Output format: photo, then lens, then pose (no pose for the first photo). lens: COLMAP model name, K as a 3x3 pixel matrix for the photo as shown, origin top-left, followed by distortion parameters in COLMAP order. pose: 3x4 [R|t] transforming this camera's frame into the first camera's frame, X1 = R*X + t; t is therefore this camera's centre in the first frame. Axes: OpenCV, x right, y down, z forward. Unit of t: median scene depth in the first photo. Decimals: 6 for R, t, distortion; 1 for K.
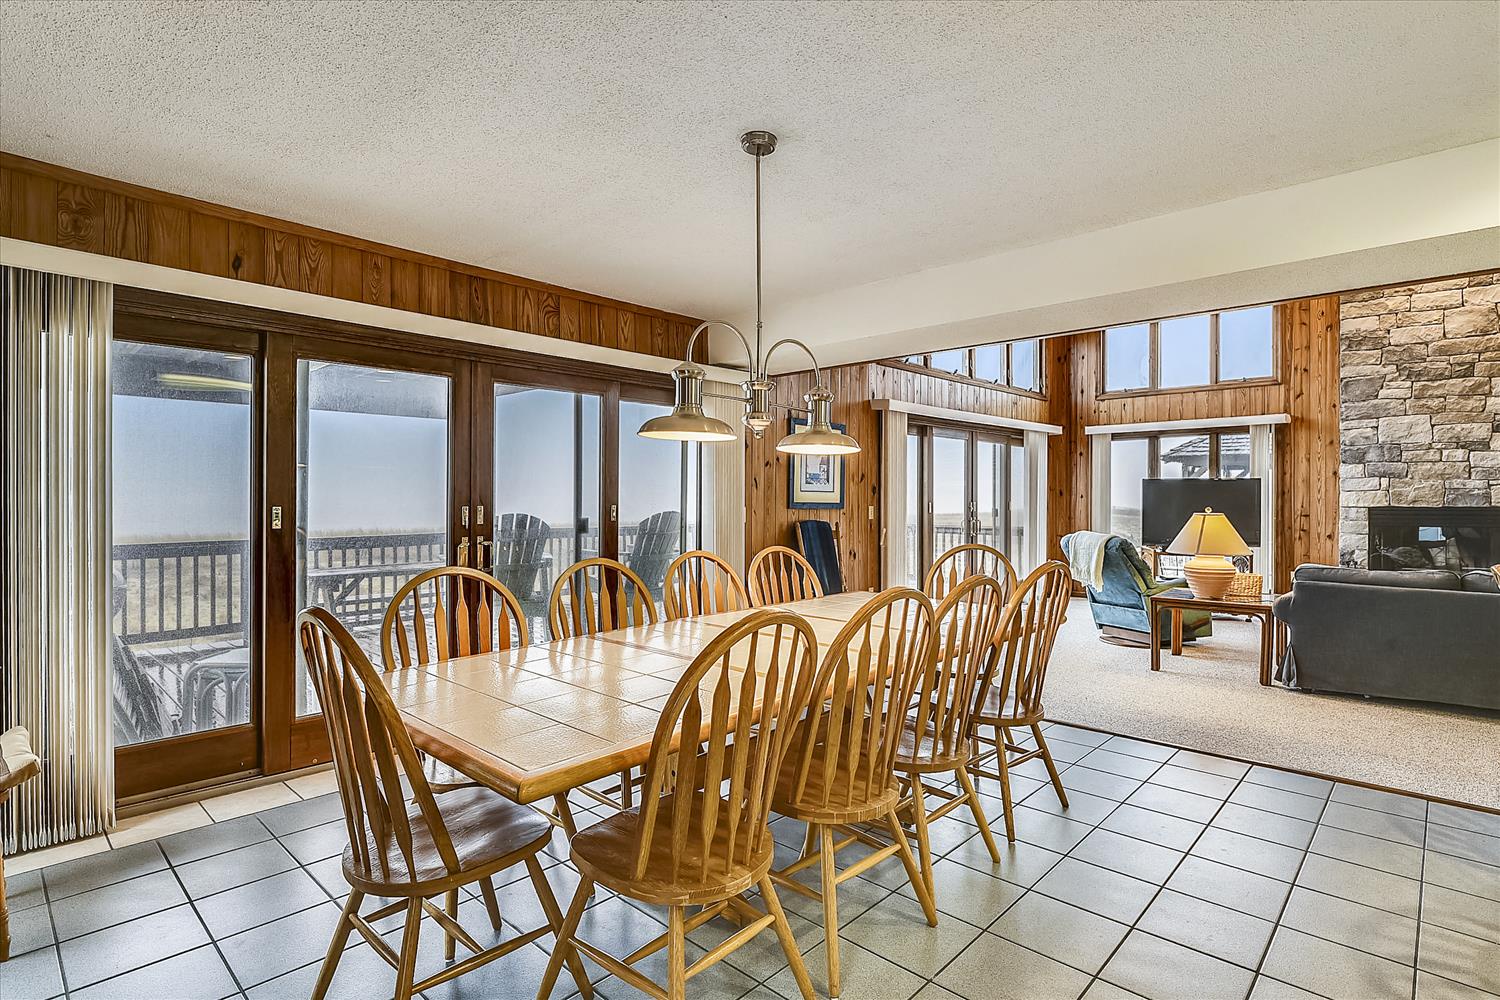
lens RADIAL K [[743.8, 0, 743.4], [0, 743.8, 503.2], [0, 0, 1]] dist [-0.008555, -0.004632]
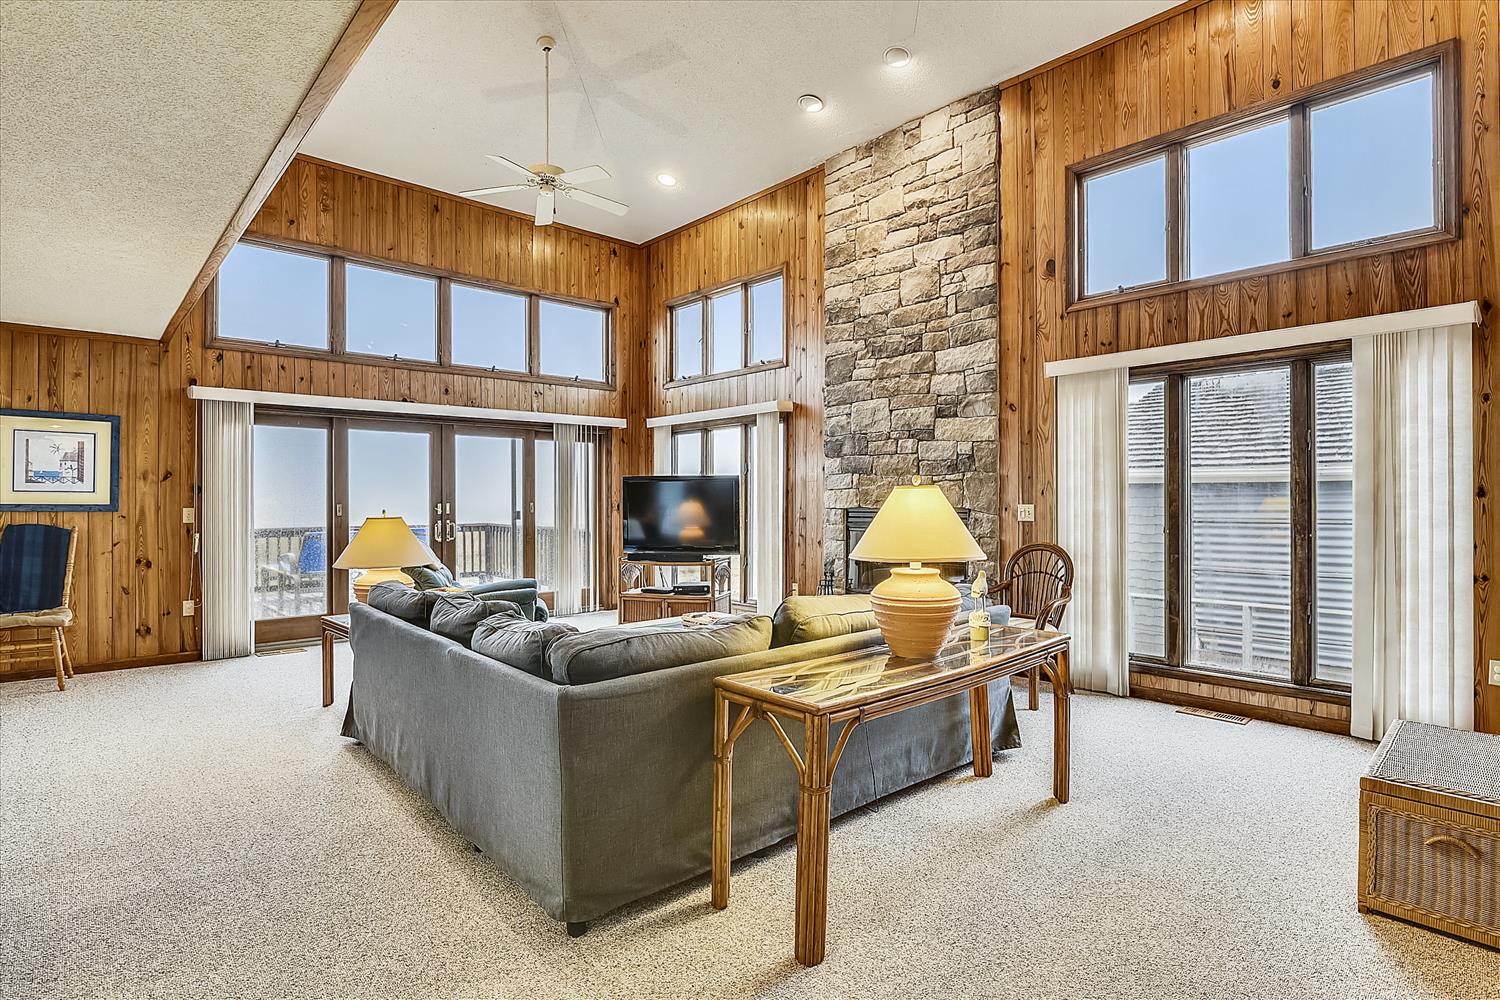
lens RADIAL K [[743.8, 0, 757.5], [0, 743.8, 499.3], [0, 0, 1]] dist [-0.008555, -0.004632]
pose [[0.998569, -0.001922, -0.053435, 0.847221], [0.001509, 0.999969, -0.007770, 0.001184], [0.053448, 0.007678, 0.998541, 0.152255]]
